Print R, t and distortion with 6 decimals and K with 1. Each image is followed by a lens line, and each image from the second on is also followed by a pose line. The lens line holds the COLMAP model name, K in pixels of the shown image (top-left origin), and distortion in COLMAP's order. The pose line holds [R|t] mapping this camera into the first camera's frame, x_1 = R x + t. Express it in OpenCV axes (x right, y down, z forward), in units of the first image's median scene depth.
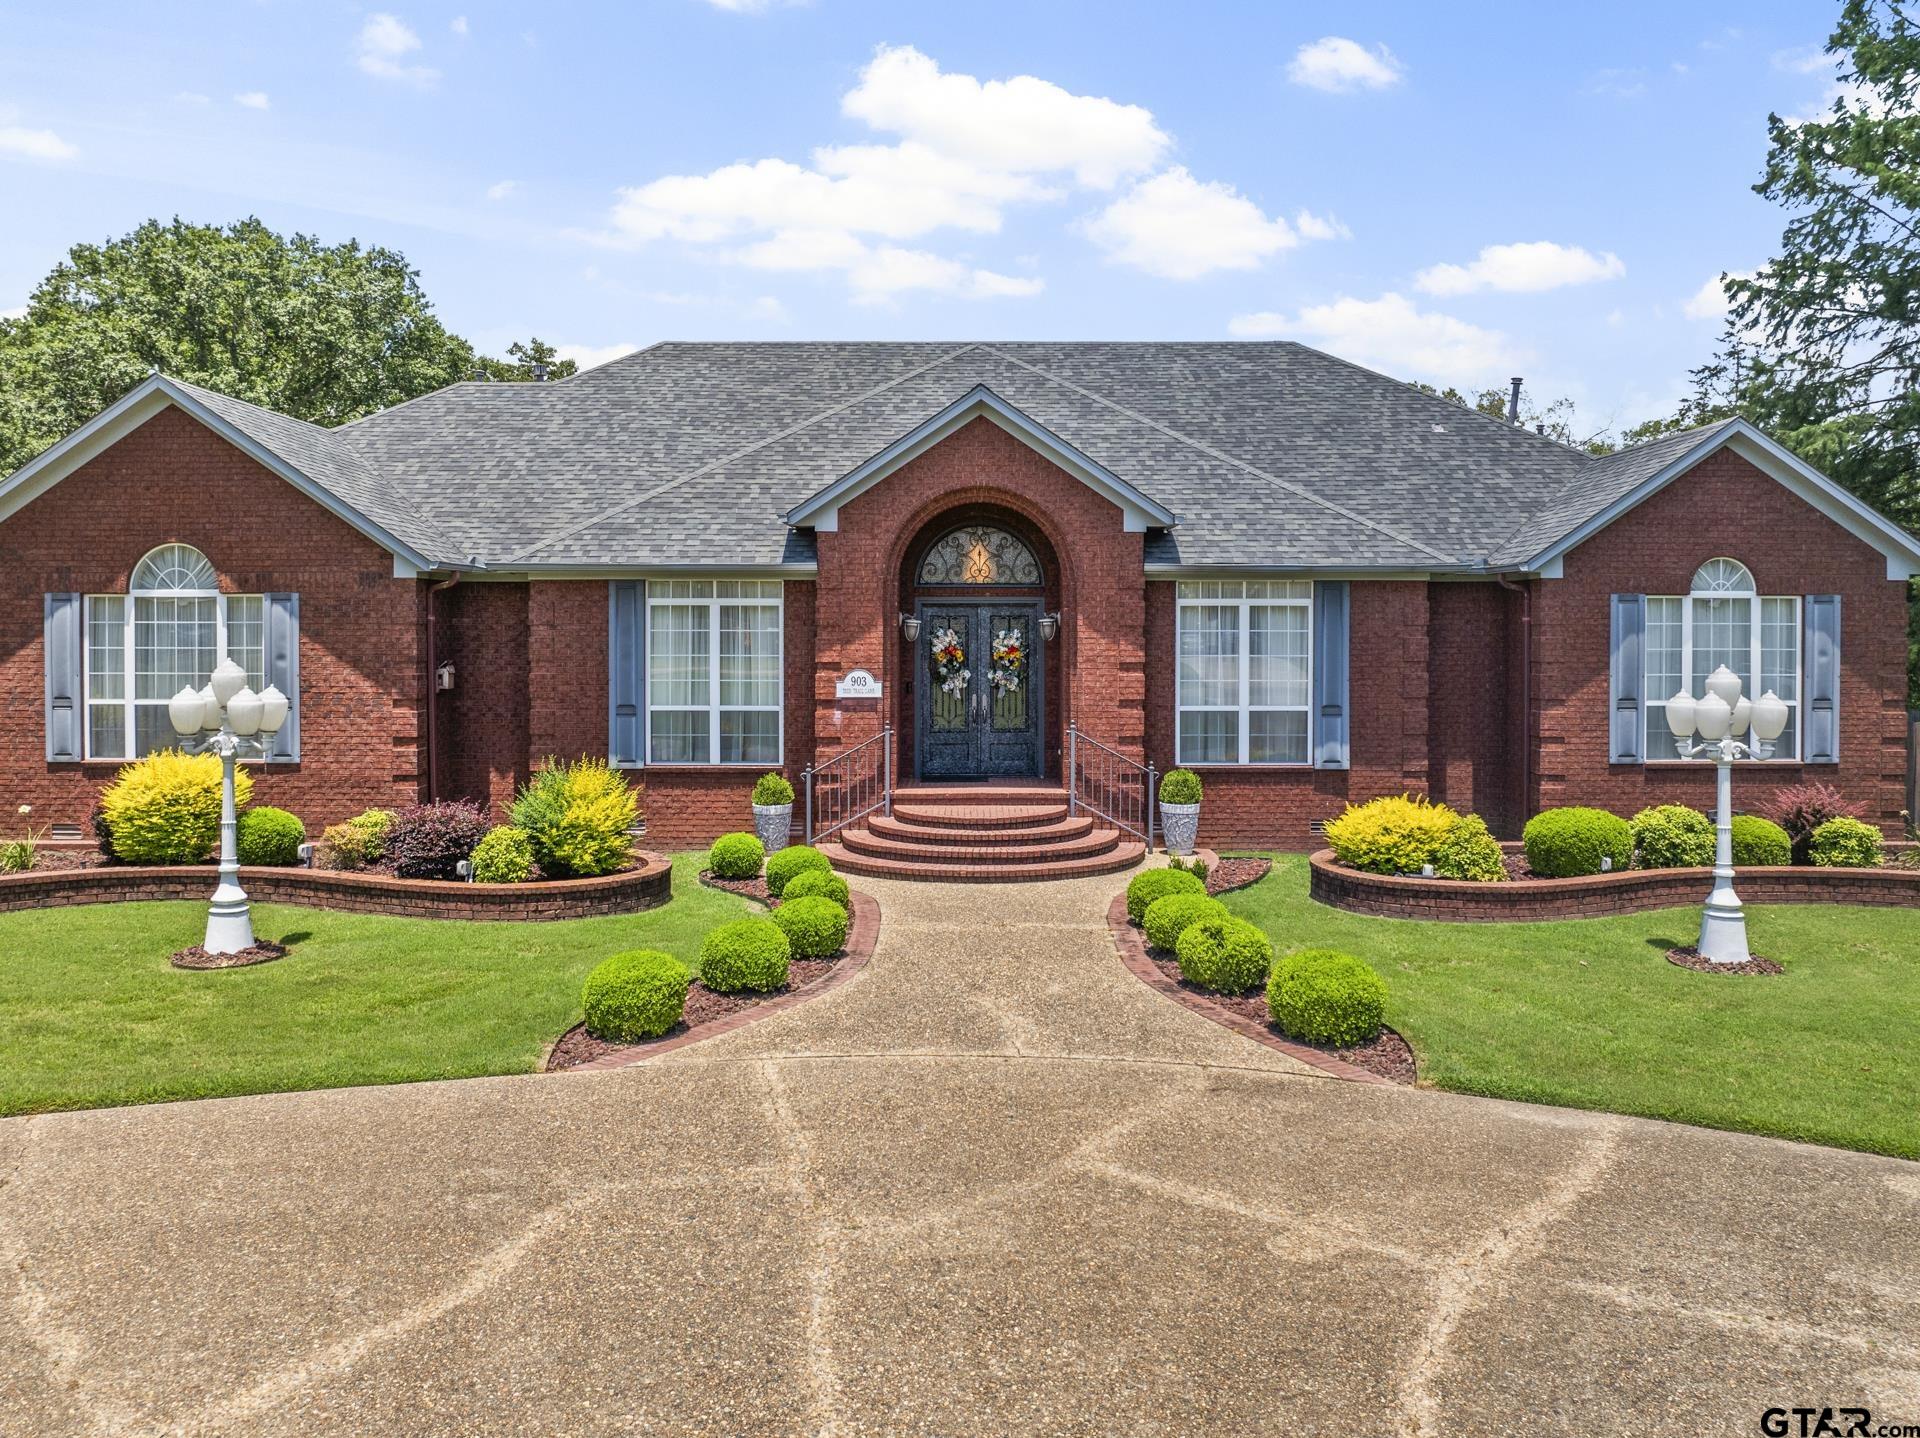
lens RADIAL K [[1373.6, 0, 973.3], [0, 1373.6, 656.4], [0, 0, 1]] dist [-0.038801, -0.001949]
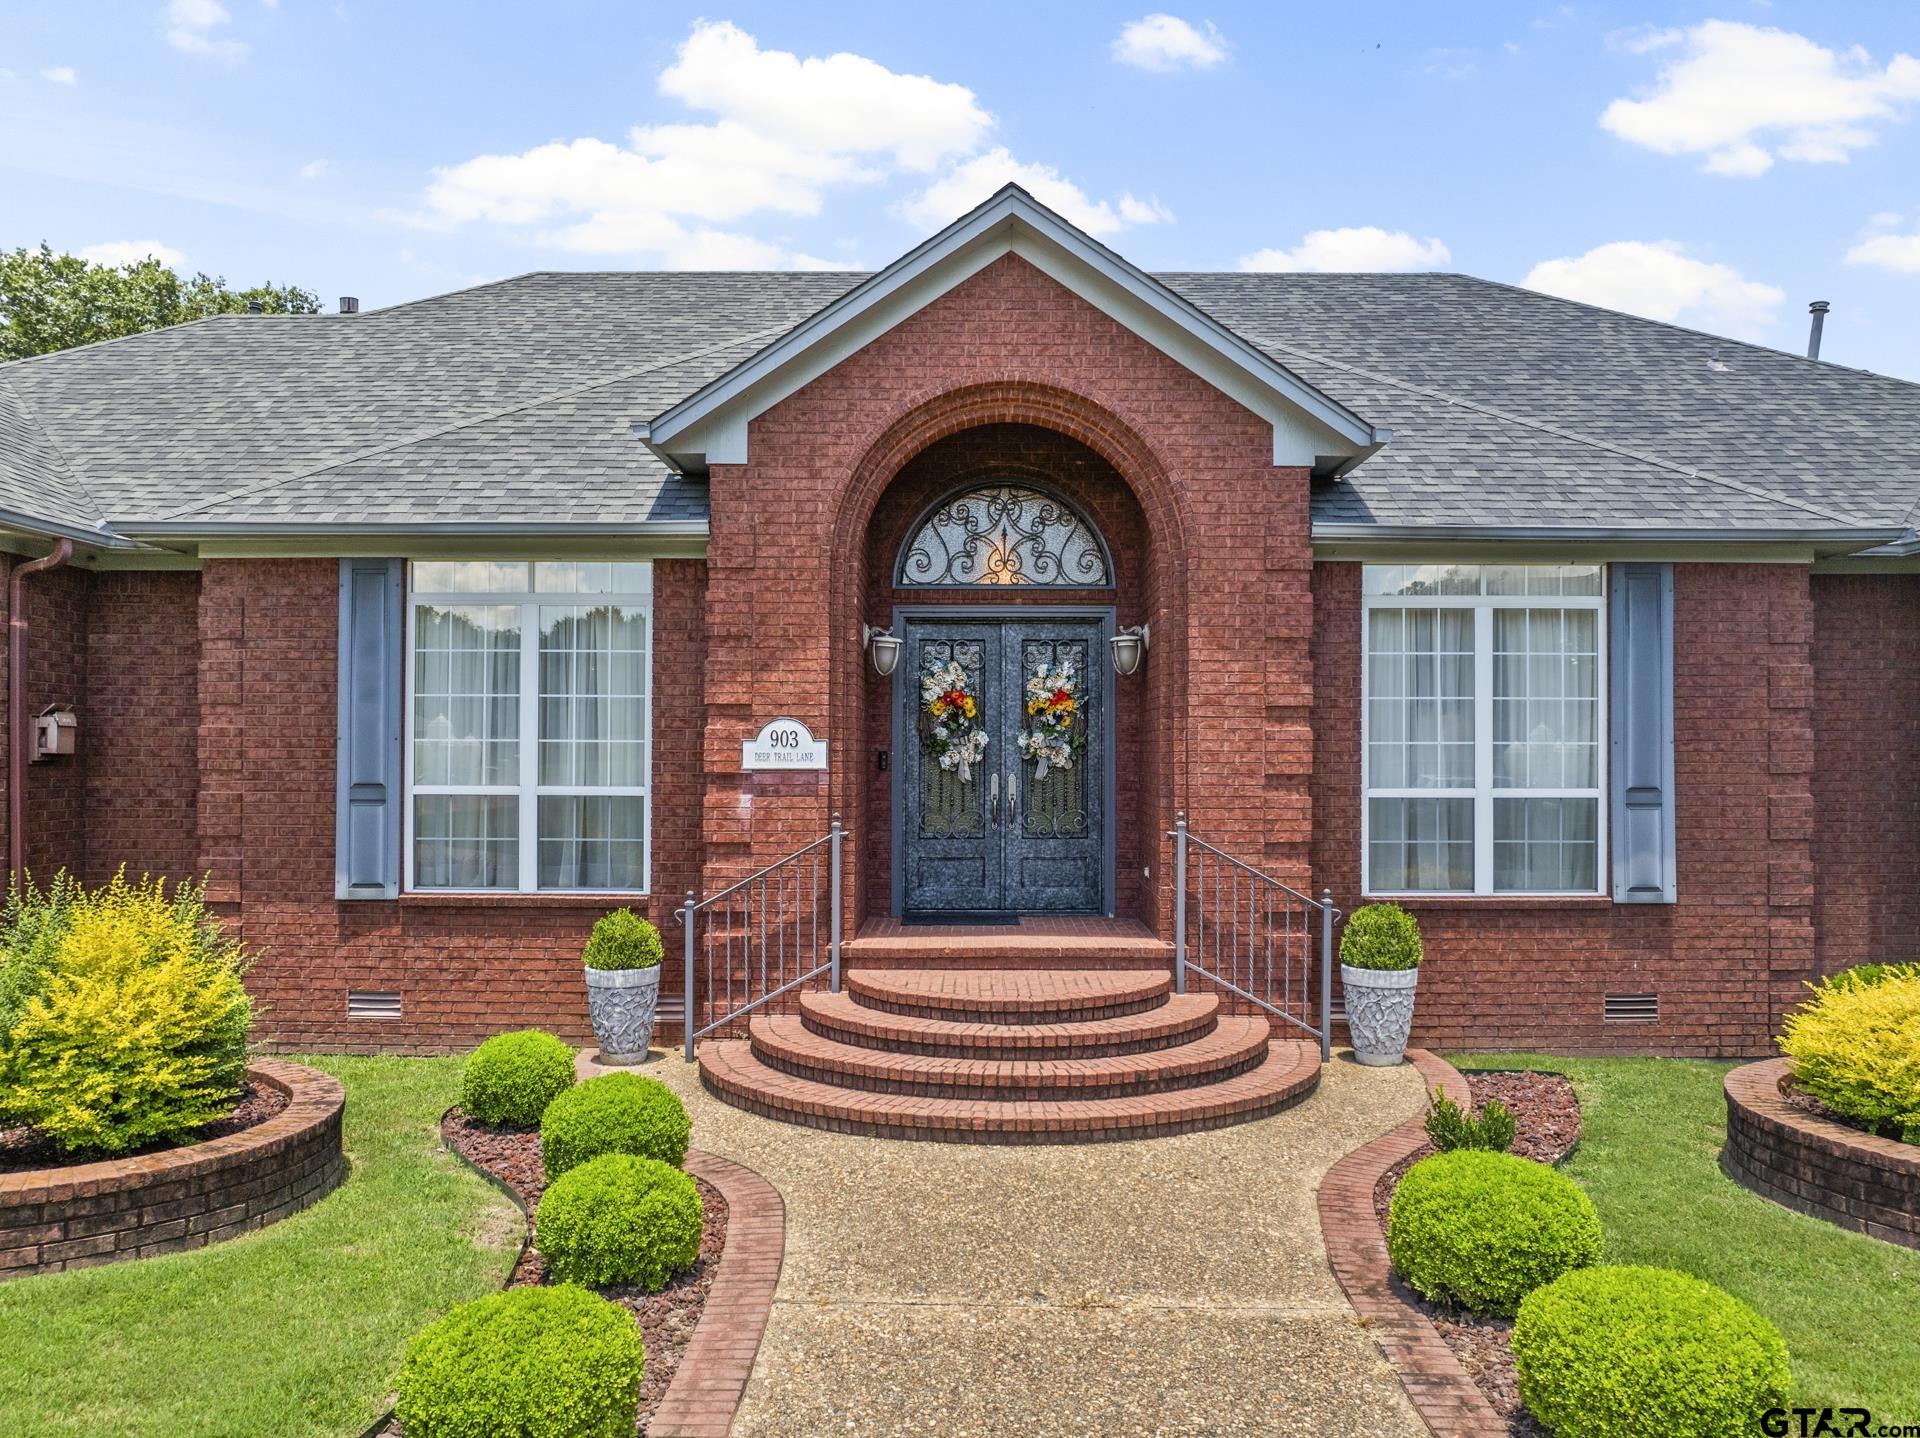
lens RADIAL K [[1371.7, 0, 970.2], [0, 1371.7, 745.8], [0, 0, 1]] dist [-0.045487, -0.001187]
pose [[0.999982, 0.002440, -0.005558, -0.007054], [-0.002596, 0.999593, -0.028399, 0.035443], [0.005487, 0.028412, 0.999581, 0.455734]]
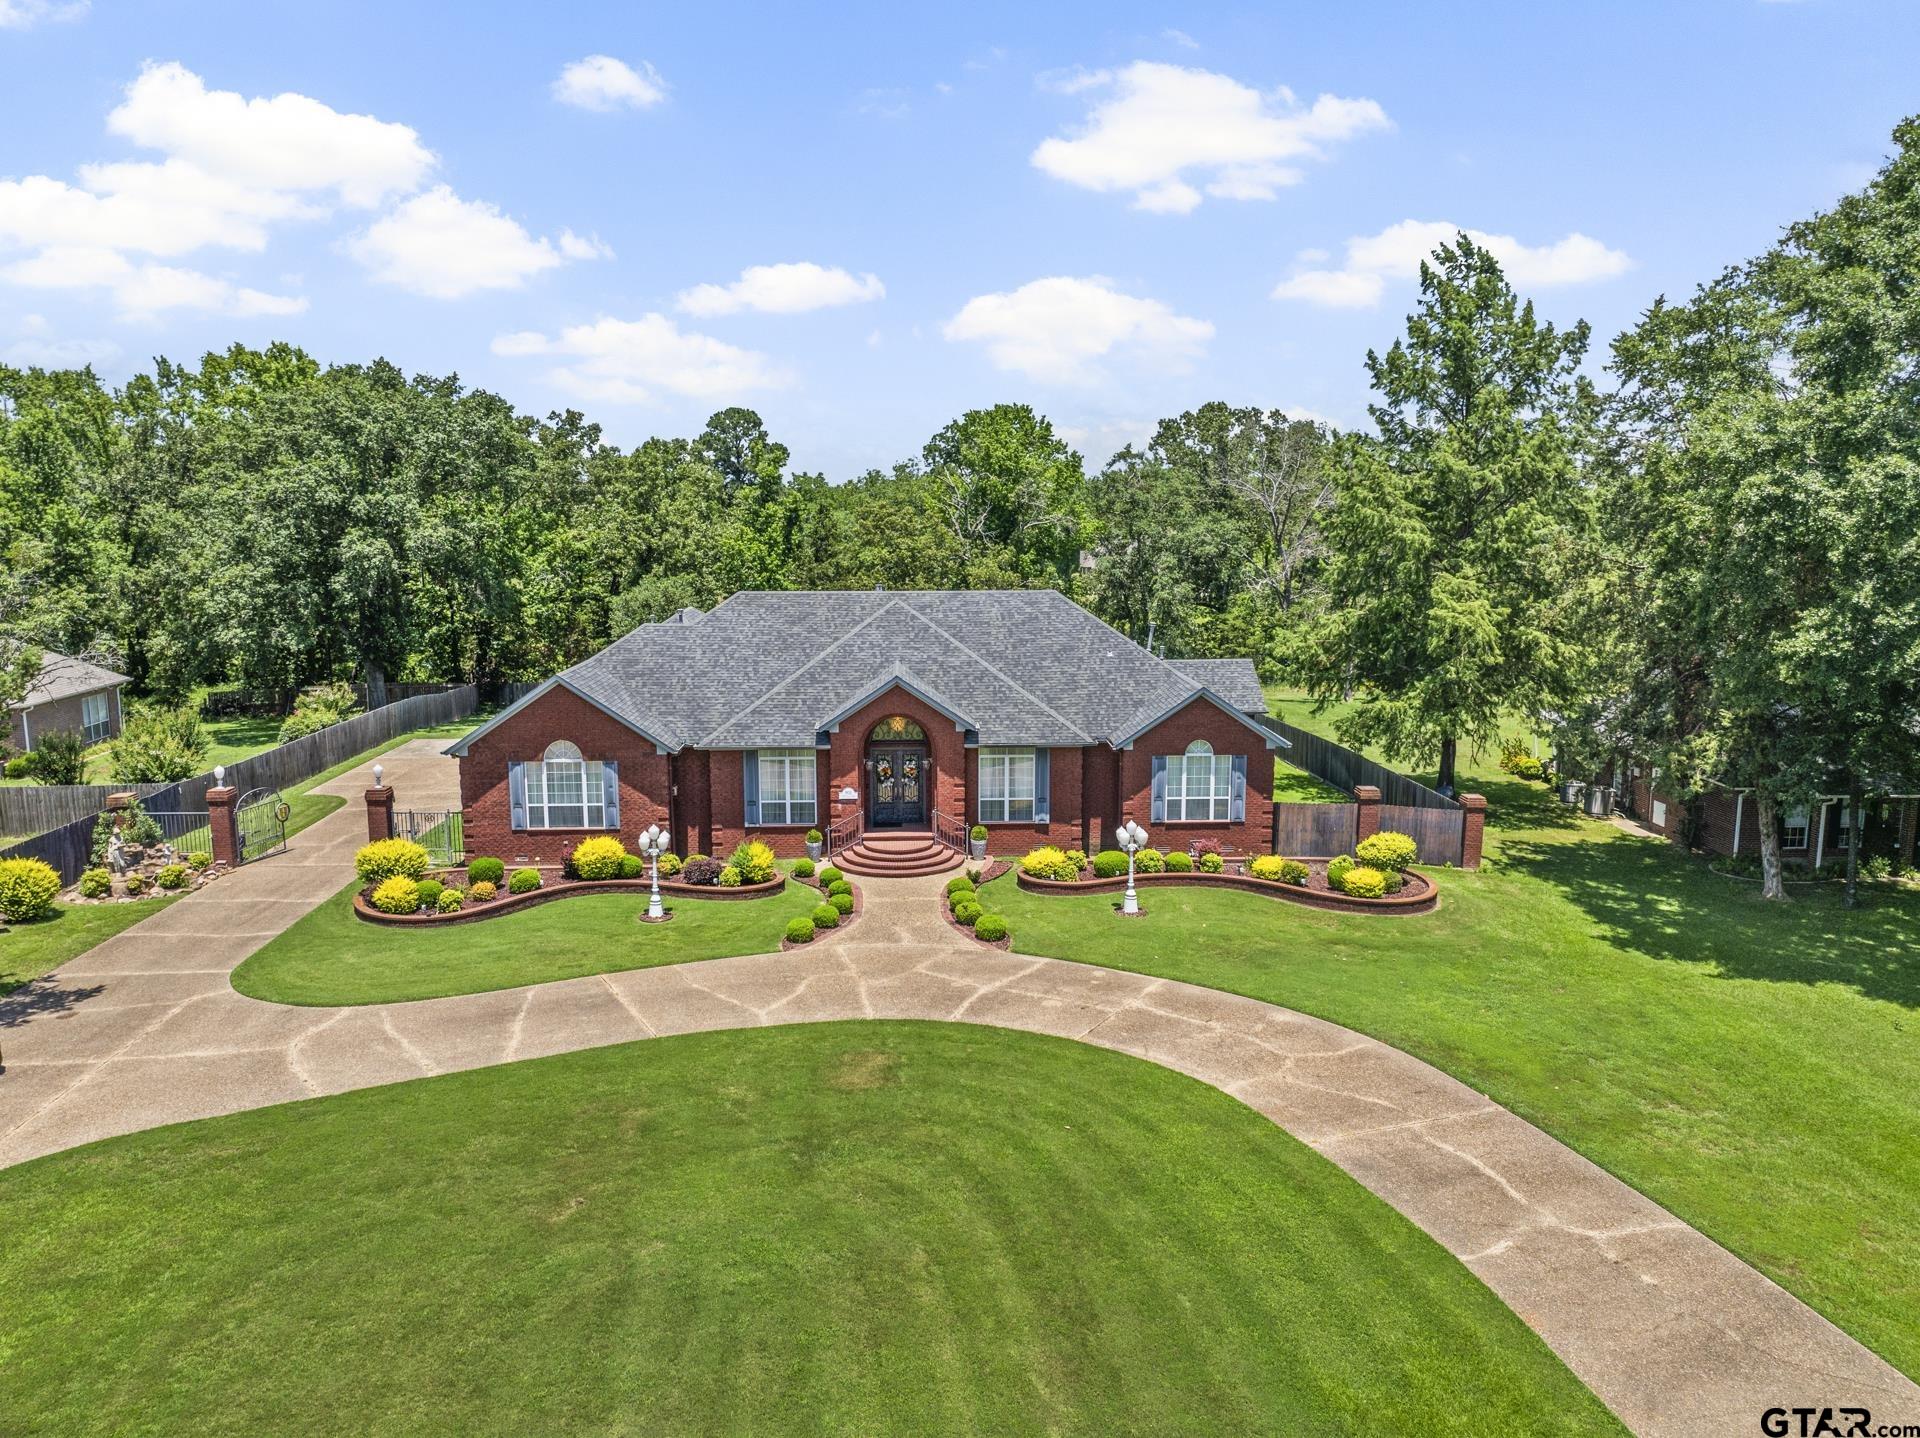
lens RADIAL K [[1351.0, 0, 969.9], [0, 1351.0, 720.3], [0, 0, 1]] dist [-0.036233, -0.003385]
pose [[0.998914, -0.008296, 0.045856, 0.023973], [0.001836, 0.990269, 0.139156, -0.440436], [-0.046564, -0.138921, 0.989208, -1.366922]]
